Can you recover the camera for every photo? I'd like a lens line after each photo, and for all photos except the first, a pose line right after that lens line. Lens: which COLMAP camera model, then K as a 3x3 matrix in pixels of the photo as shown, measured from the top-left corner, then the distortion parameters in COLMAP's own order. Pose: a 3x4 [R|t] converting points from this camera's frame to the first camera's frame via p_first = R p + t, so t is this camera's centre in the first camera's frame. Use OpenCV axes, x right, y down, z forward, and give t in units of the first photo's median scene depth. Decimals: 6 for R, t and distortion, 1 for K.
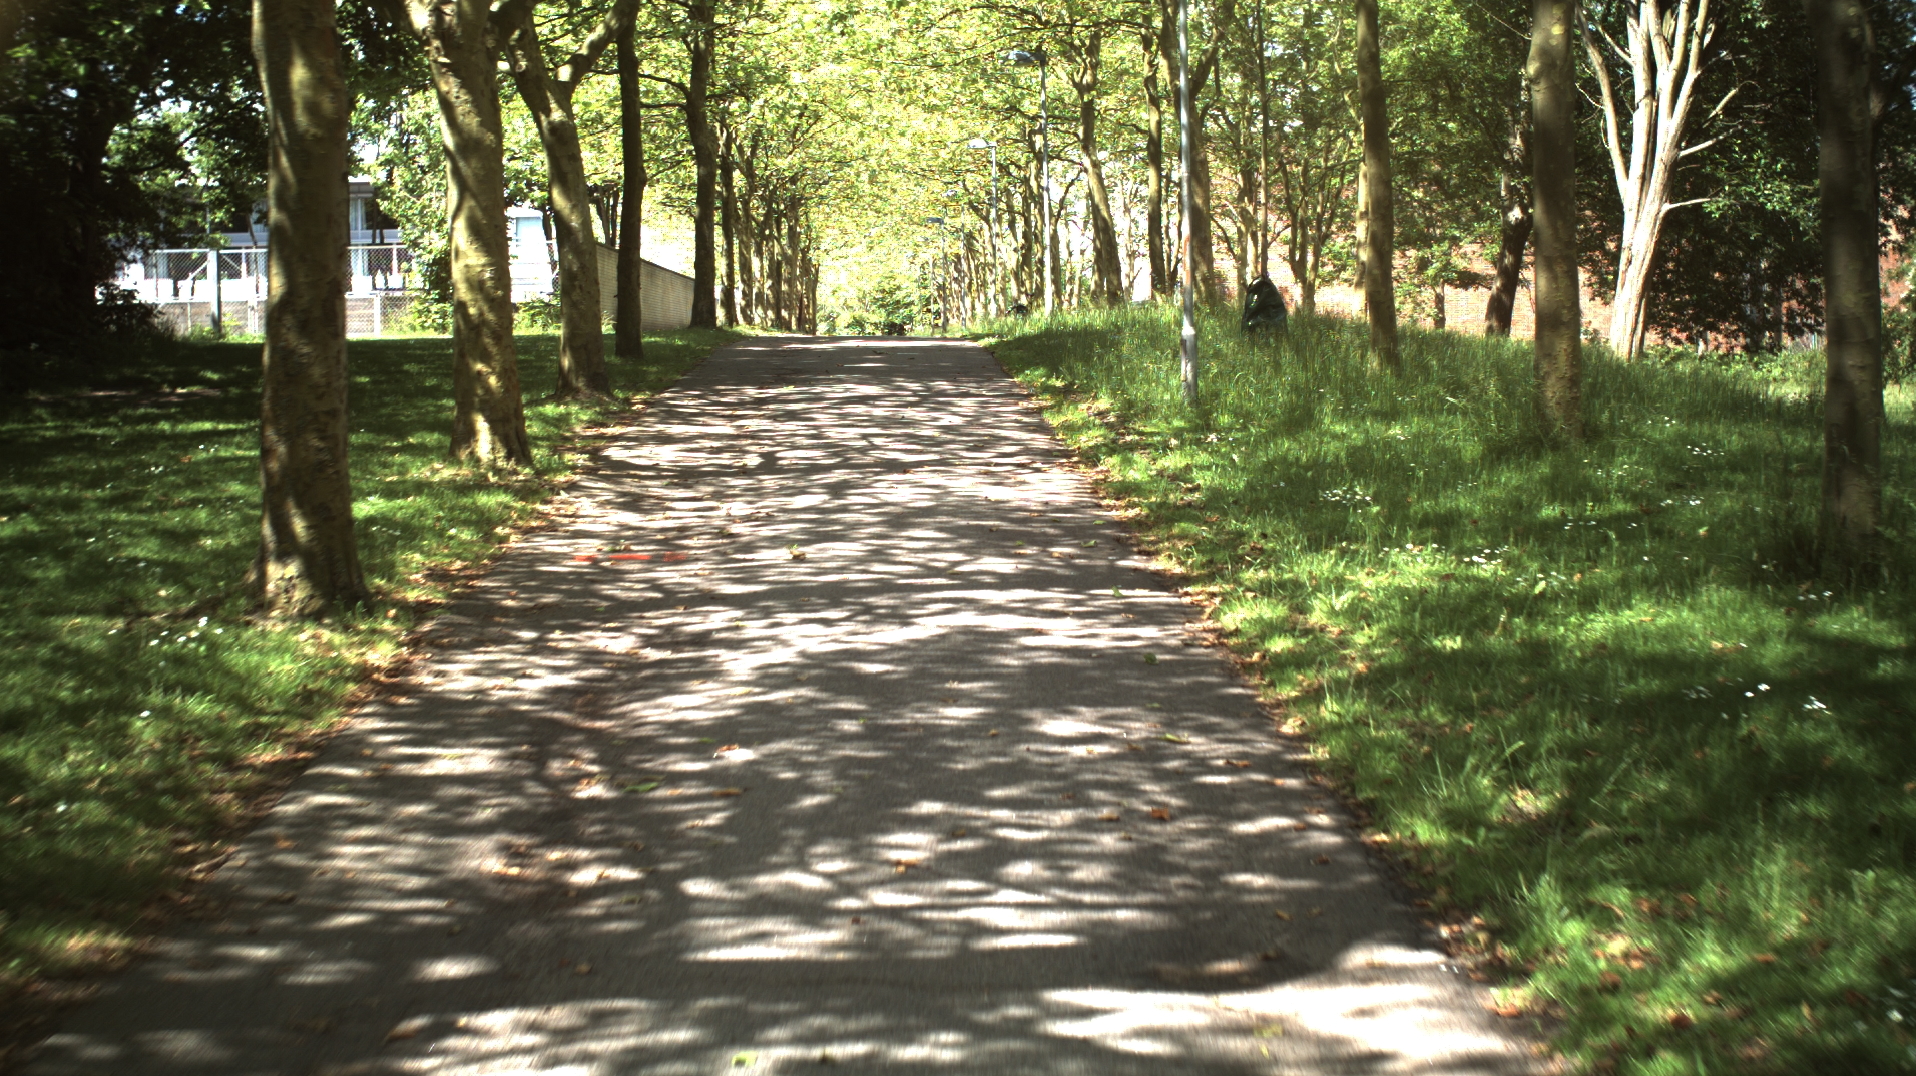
lens RADIAL K [[3415.4, 0, 958.0], [0, 3415.4, 538.0], [0, 0, 1]] dist [-0.323028, 0.388991]
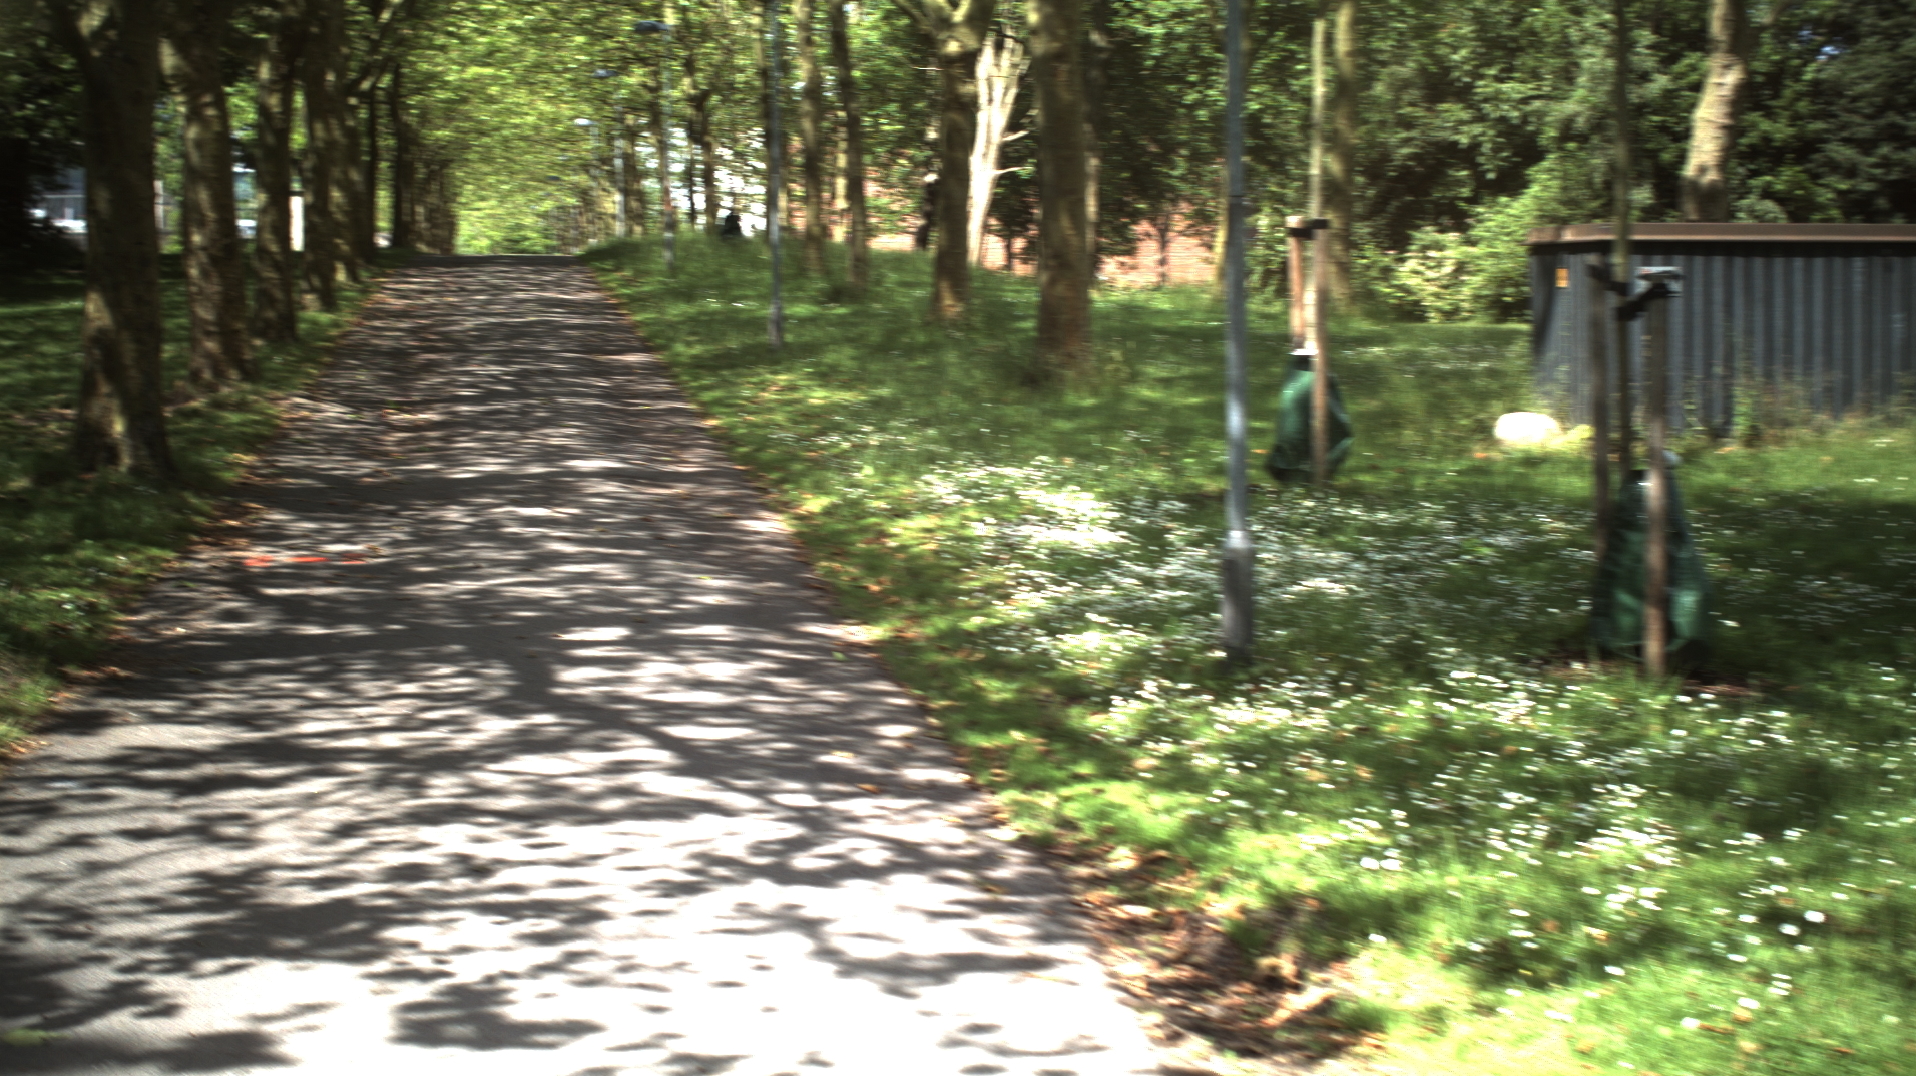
lens RADIAL K [[3415.4, 0, 958.0], [0, 3415.4, 538.0], [0, 0, 1]] dist [-0.323028, 0.388991]
pose [[0.994011, 0.002446, 0.109255, 0.018689], [-0.003737, 0.999926, 0.011611, 0.088410], [-0.109218, -0.011950, 0.993946, -0.945907]]
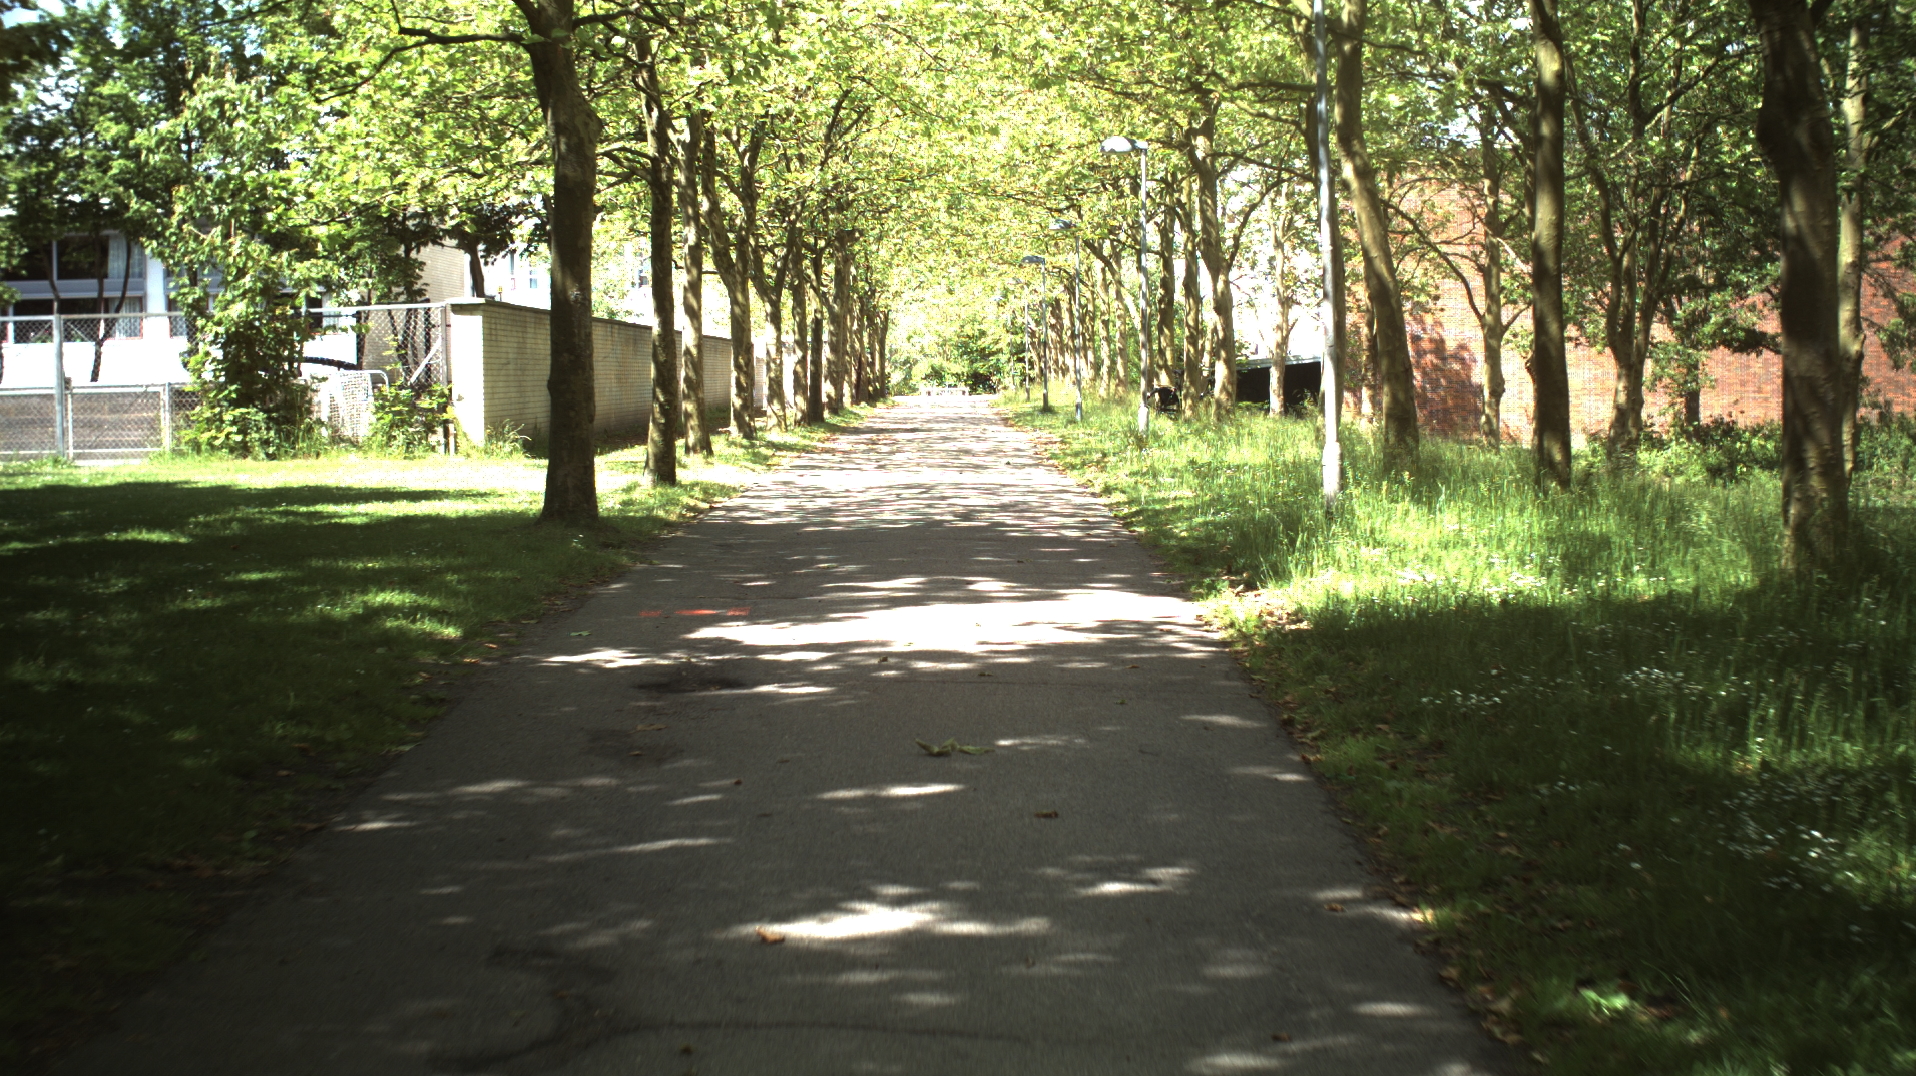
lens RADIAL K [[3415.4, 0, 958.0], [0, 3415.4, 538.0], [0, 0, 1]] dist [-0.323028, 0.388991]
pose [[0.999694, 0.000056, -0.024733, -0.018464], [-0.000263, 0.999965, -0.008347, -0.097277], [0.024732, 0.008351, 0.999659, 0.941717]]
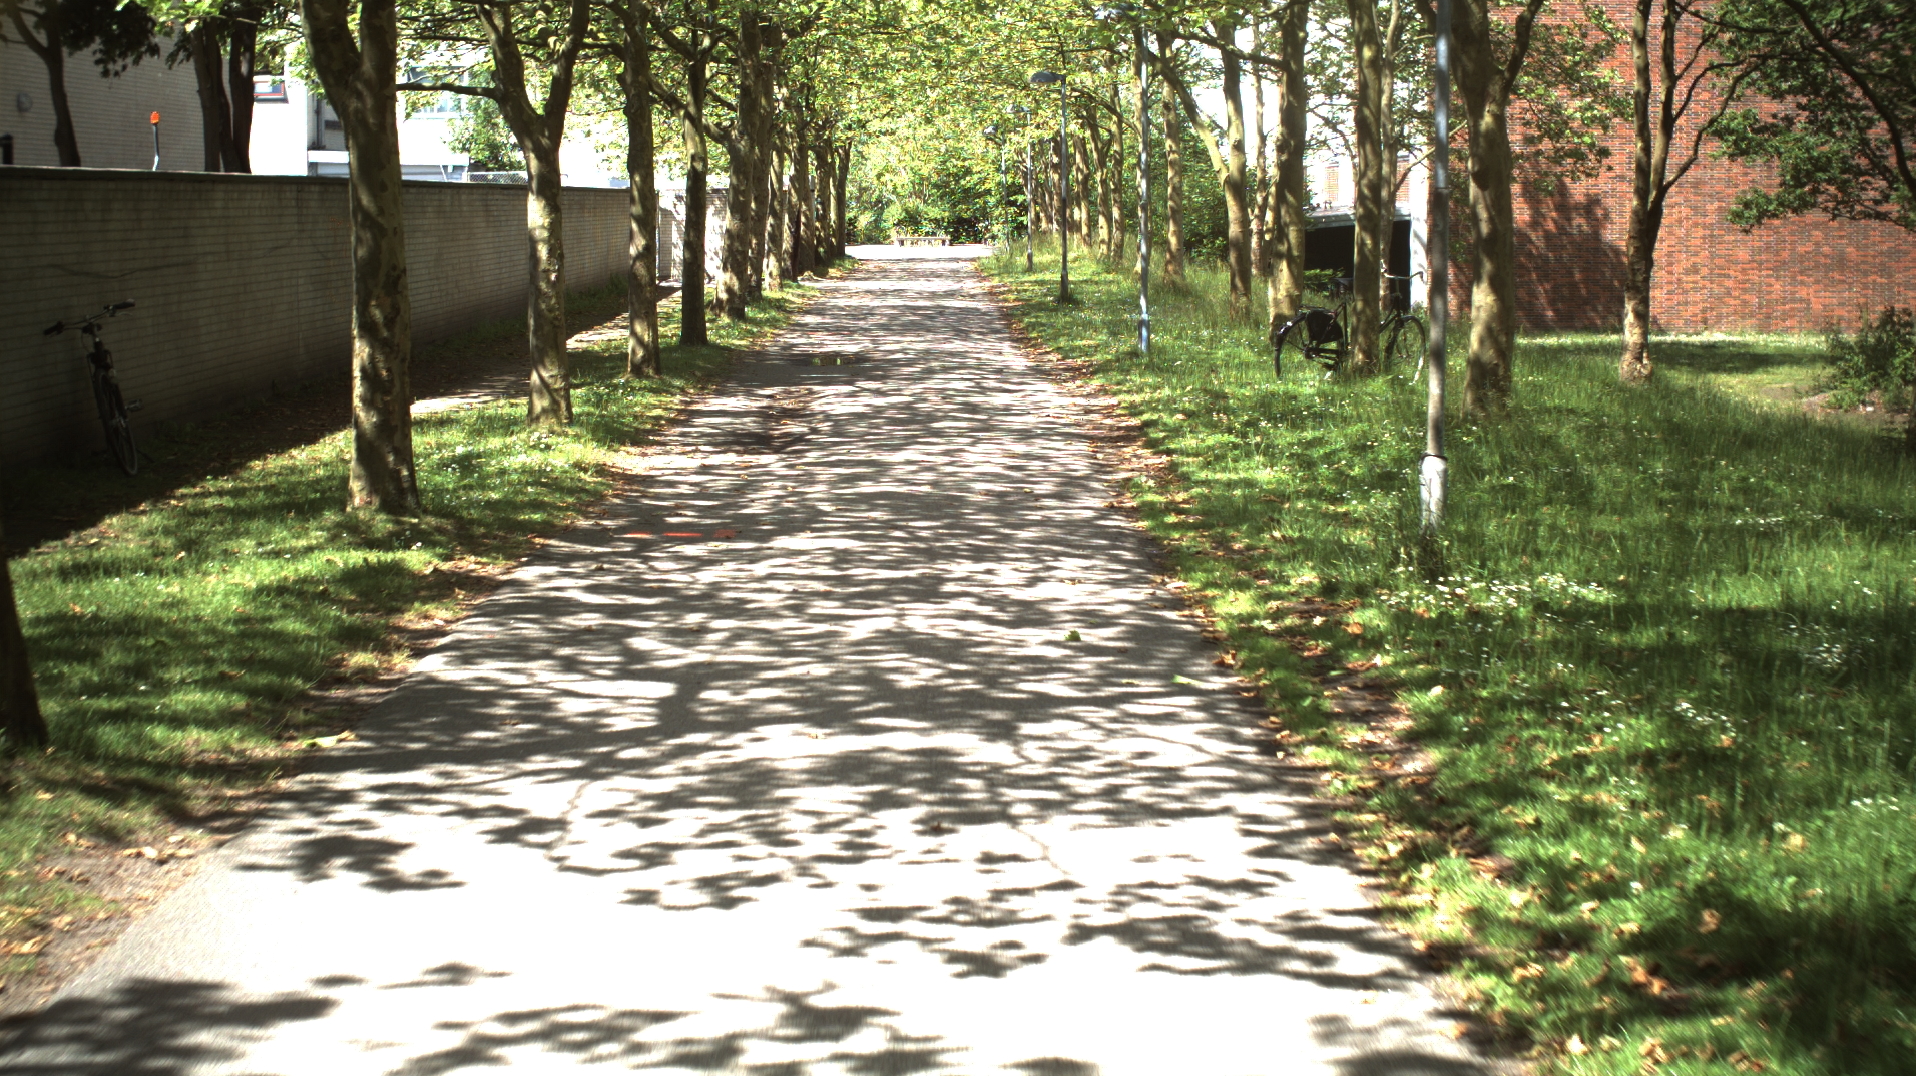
lens RADIAL K [[3415.4, 0, 958.0], [0, 3415.4, 538.0], [0, 0, 1]] dist [-0.323028, 0.388991]
pose [[0.999777, 0.011699, -0.017582, -0.041801], [-0.010948, 0.999047, 0.042240, -0.177171], [0.018059, -0.042039, 0.998953, 1.893533]]
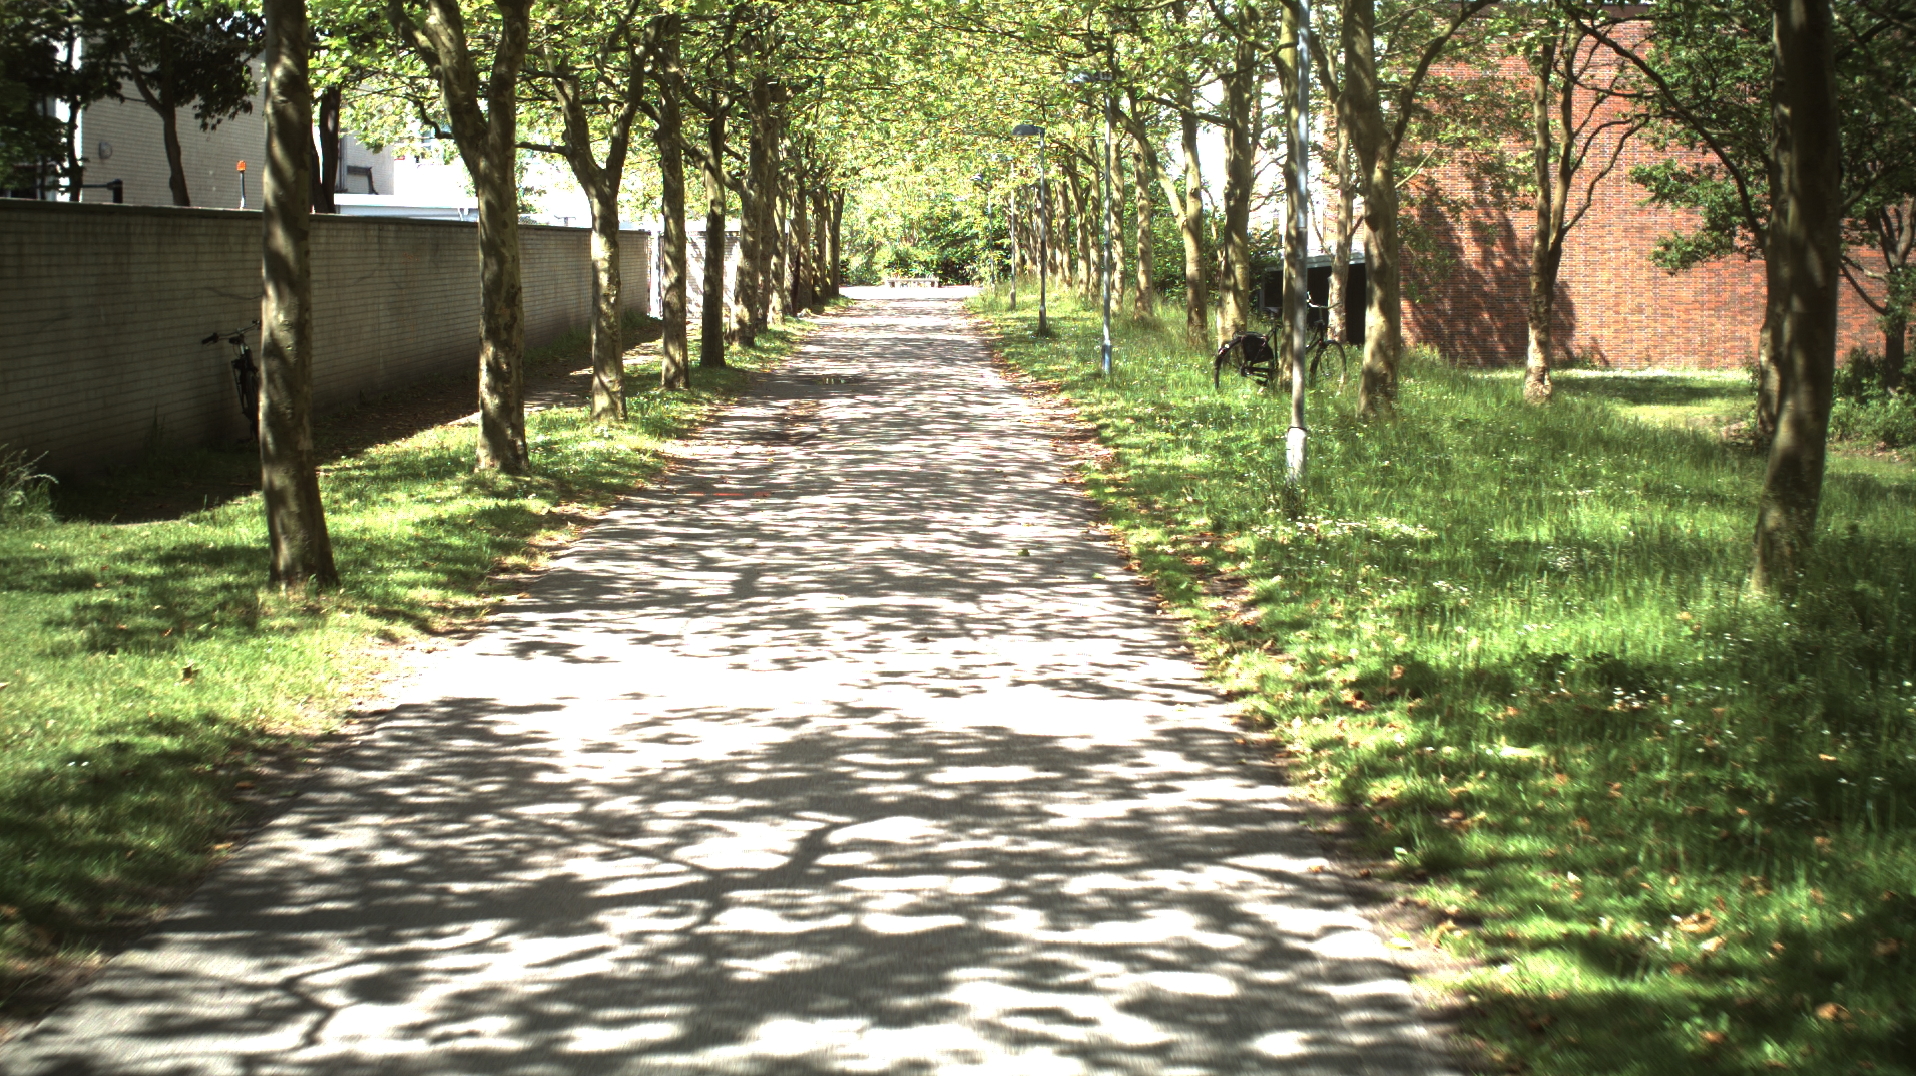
lens RADIAL K [[3415.4, 0, 958.0], [0, 3415.4, 538.0], [0, 0, 1]] dist [-0.323028, 0.388991]
pose [[0.999795, 0.014200, -0.014447, -0.036875], [-0.013774, 0.999480, 0.029147, -0.164542], [0.014853, -0.028942, 0.999471, 1.702911]]
